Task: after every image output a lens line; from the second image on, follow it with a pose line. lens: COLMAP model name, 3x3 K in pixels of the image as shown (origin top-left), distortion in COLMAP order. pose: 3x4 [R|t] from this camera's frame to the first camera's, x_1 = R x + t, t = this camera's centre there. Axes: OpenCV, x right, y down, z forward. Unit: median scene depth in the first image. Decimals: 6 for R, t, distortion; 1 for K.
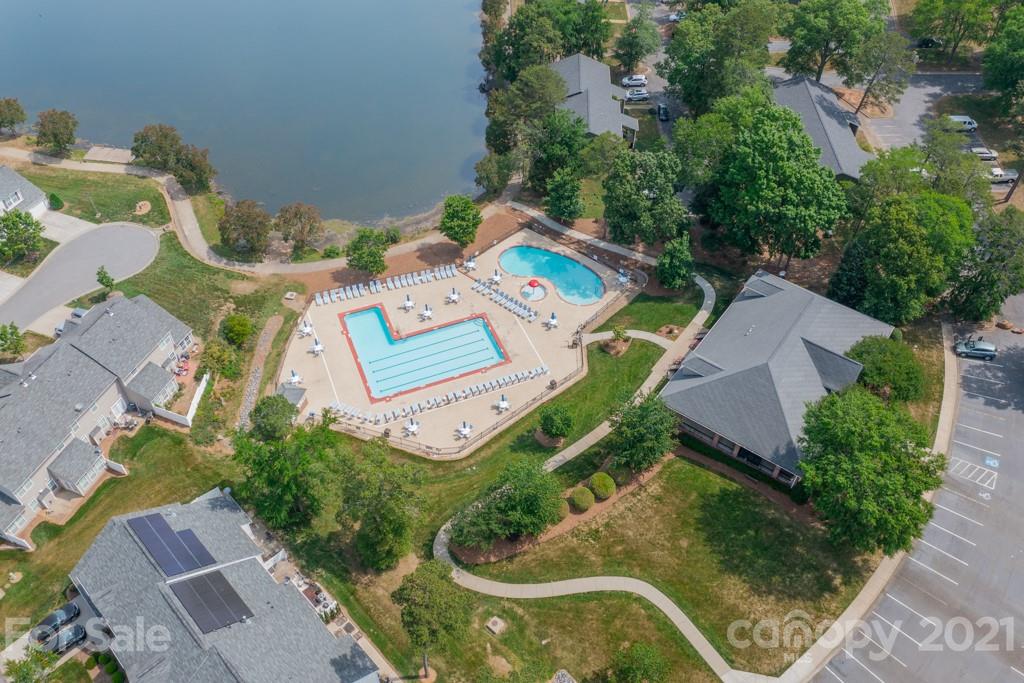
lens RADIAL K [[805.2, 0, 505.0], [0, 805.2, 340.7], [0, 0, 1]] dist [0.004554, 0.004373]
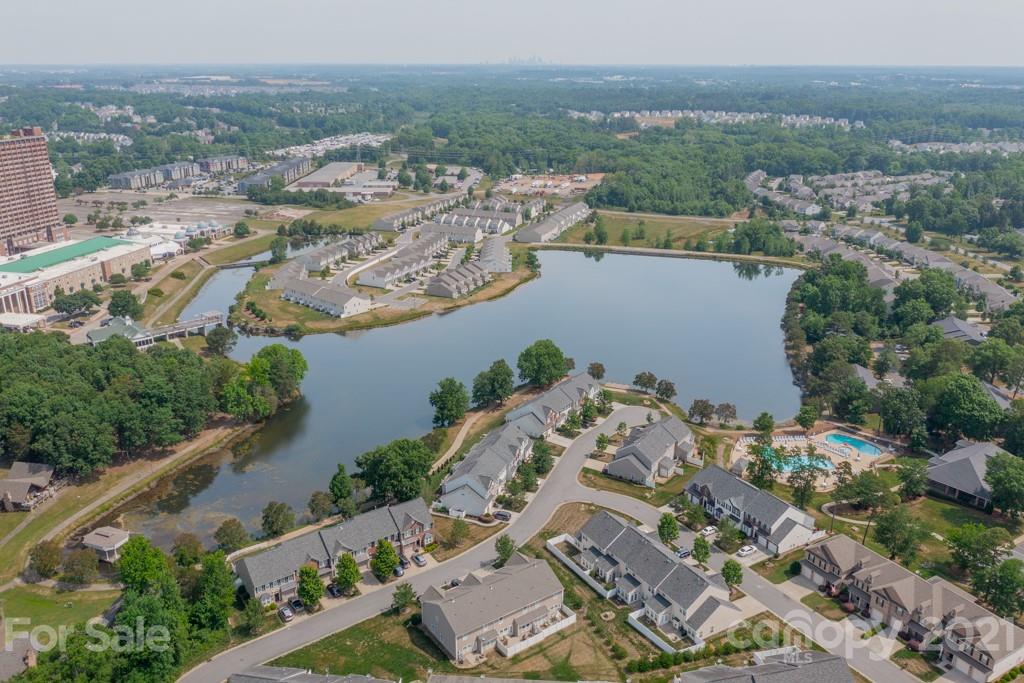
lens RADIAL K [[805.2, 0, 505.0], [0, 805.2, 340.7], [0, 0, 1]] dist [0.004554, 0.004373]
pose [[0.970000, 0.078147, -0.230204, -0.352131], [-0.176016, 0.878919, -0.443306, 0.751465], [0.167687, 0.470527, 0.866306, -1.065321]]
